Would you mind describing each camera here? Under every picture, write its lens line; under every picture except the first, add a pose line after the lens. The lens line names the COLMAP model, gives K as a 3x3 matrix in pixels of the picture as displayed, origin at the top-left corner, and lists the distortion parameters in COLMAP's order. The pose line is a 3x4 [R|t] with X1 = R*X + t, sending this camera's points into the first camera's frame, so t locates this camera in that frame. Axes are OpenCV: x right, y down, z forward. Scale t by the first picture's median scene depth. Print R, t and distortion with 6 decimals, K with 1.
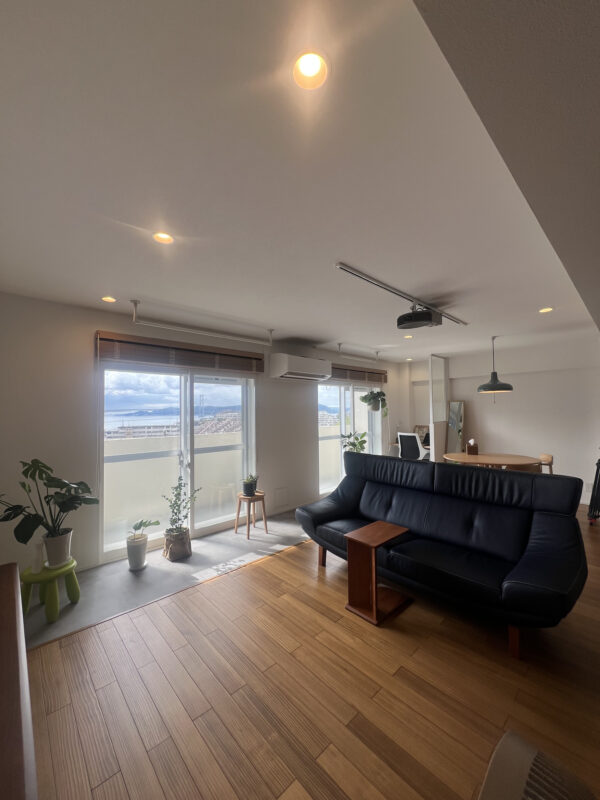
lens RADIAL K [[318.7, 0, 300.0], [0, 318.7, 400.0], [0, 0, 1]] dist [-0.000224, 0.000015]
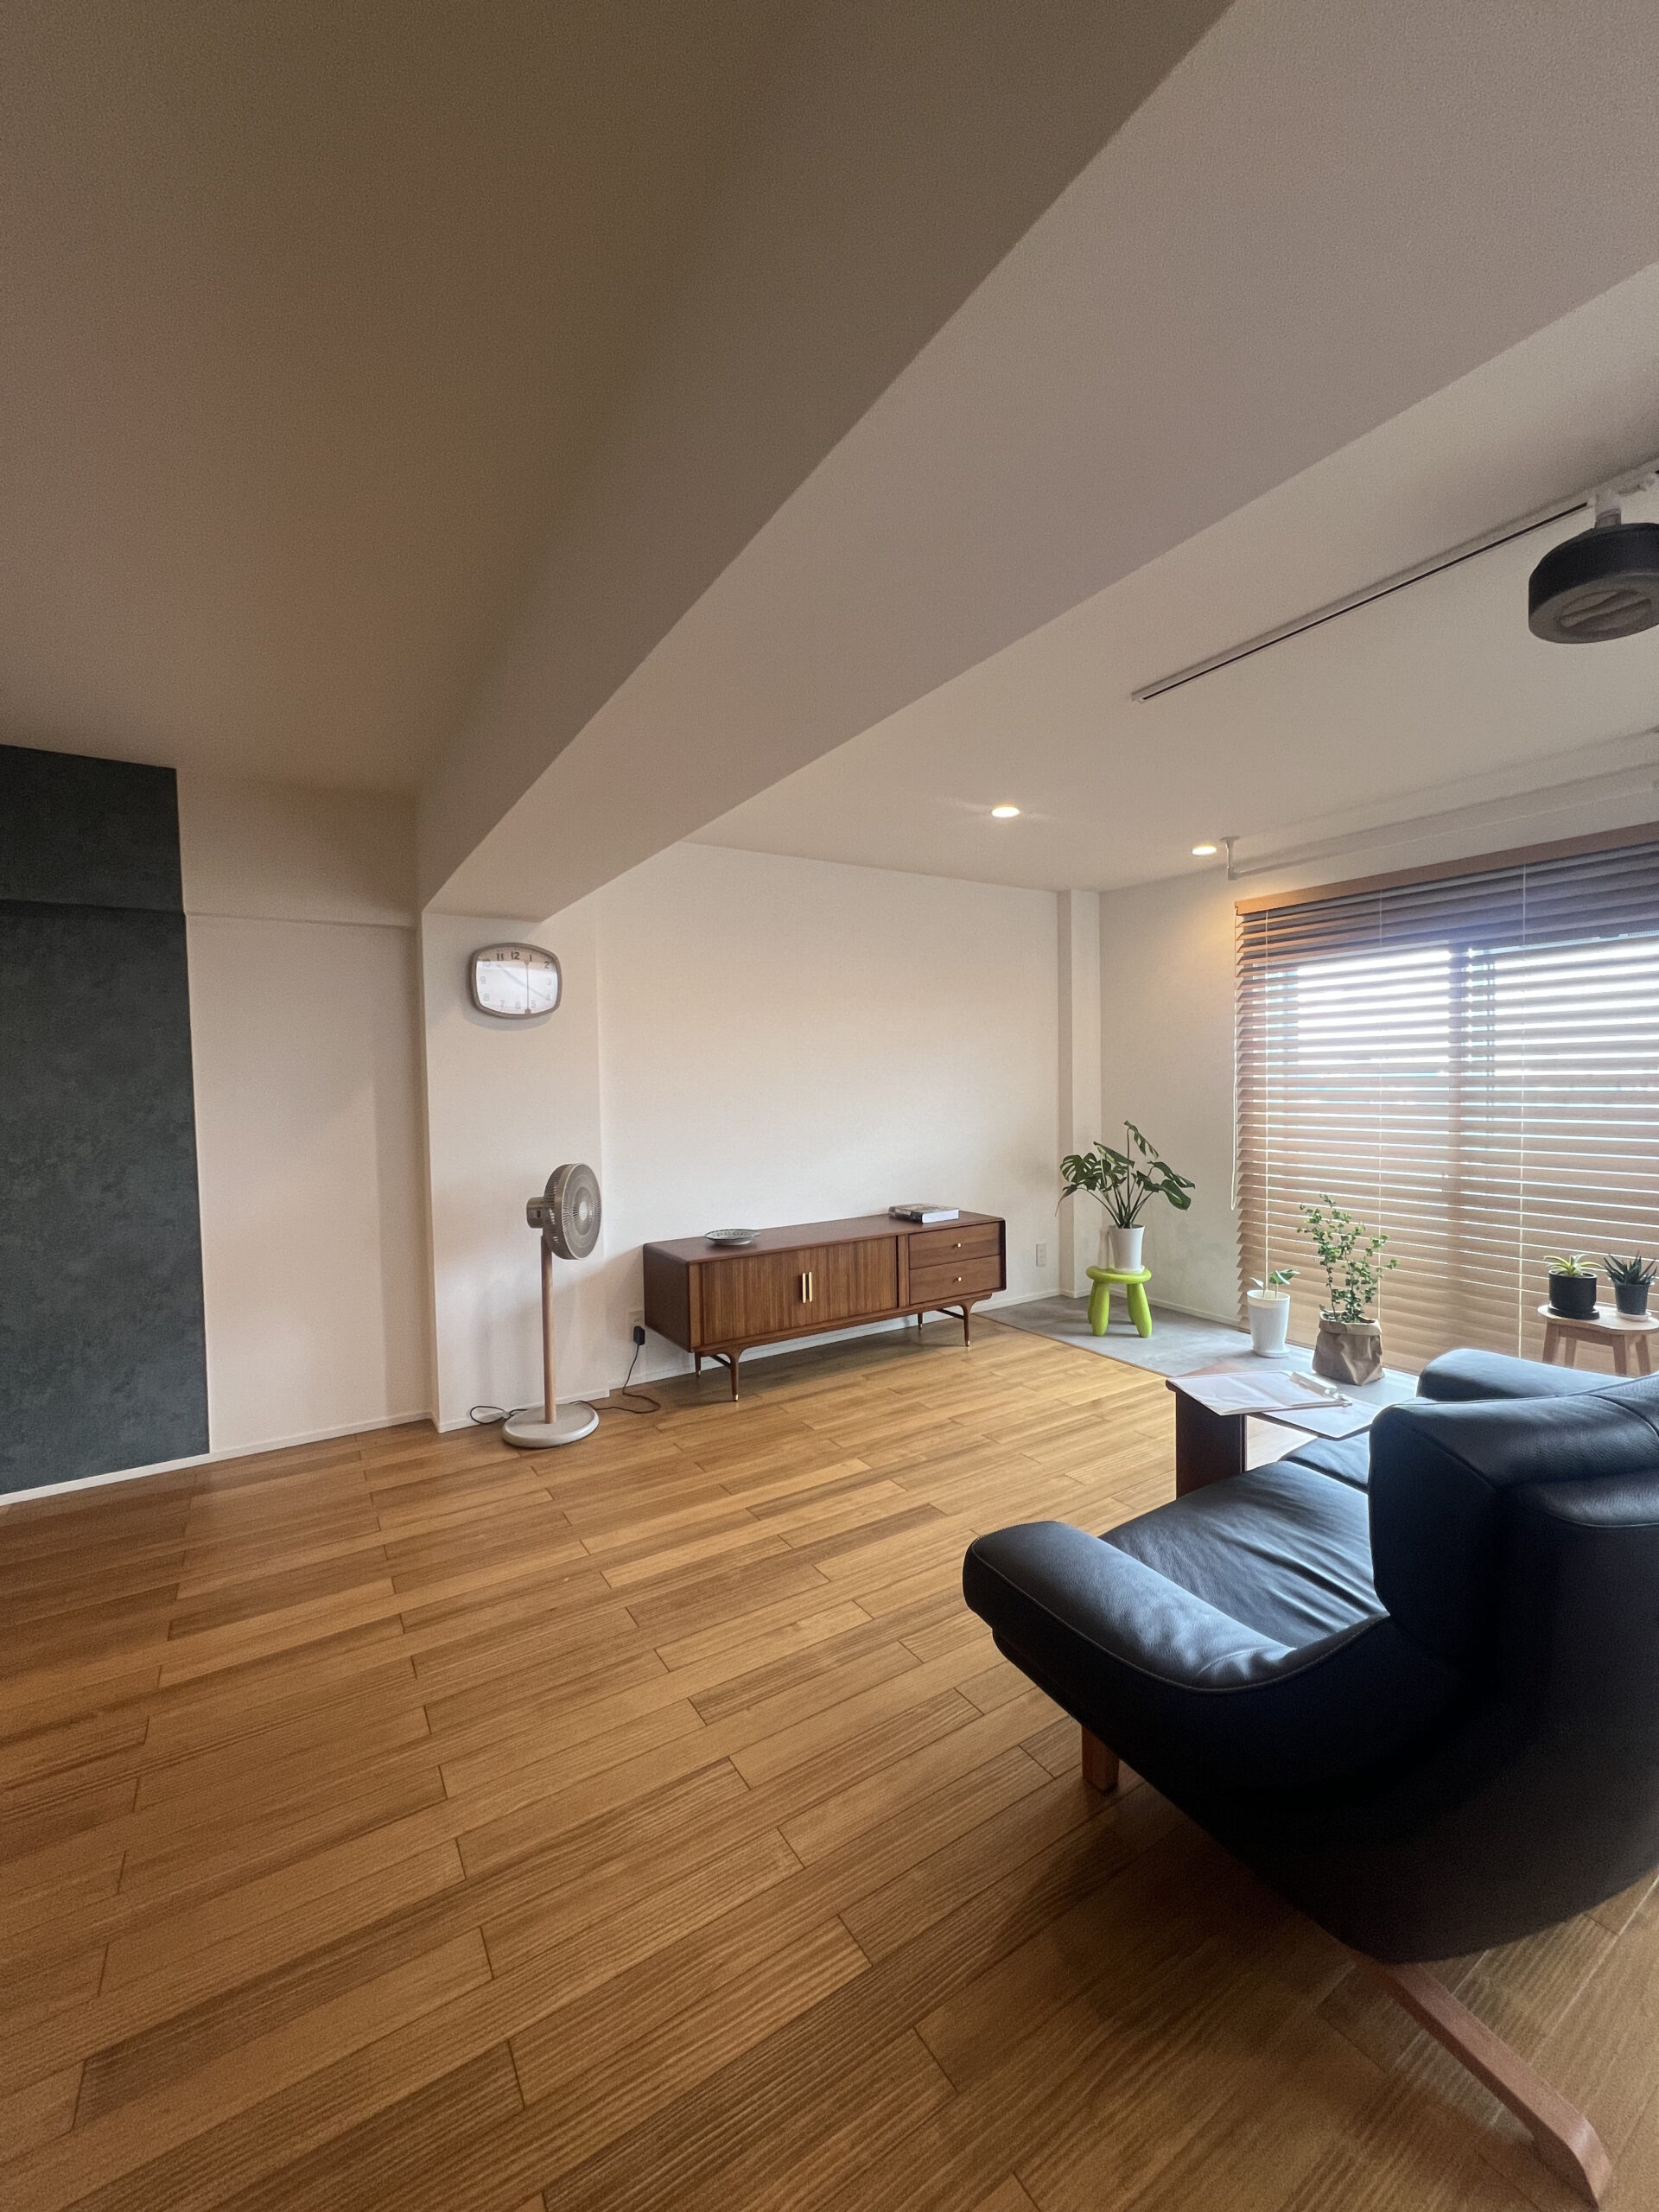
lens RADIAL K [[881.2, 0, 829.5], [0, 881.2, 1106.0], [0, 0, 1]] dist [-0.000224, 0.000015]
pose [[-0.179476, 0.043782, -0.982788, 1.964851], [0.052253, 0.998023, 0.034919, 0.083844], [0.982374, -0.045086, -0.181409, 1.142331]]
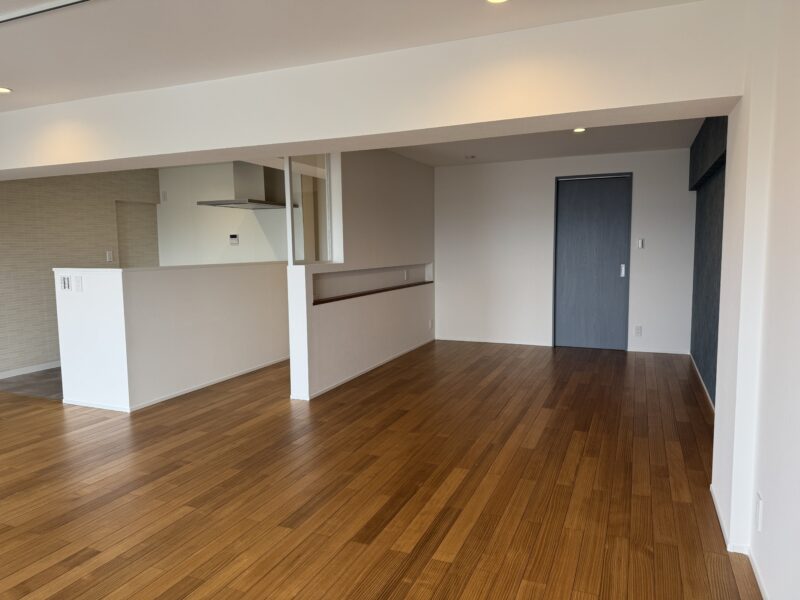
lens RADIAL K [[561.3, 0, 400.0], [0, 561.3, 300.0], [0, 0, 1]] dist [0.048746, -0.062694]
pose [[-0.407550, -0.075112, 0.910089, -1.424833], [-0.013588, 0.997000, 0.076200, 0.110855], [-0.913082, 0.018689, -0.407348, 1.578432]]
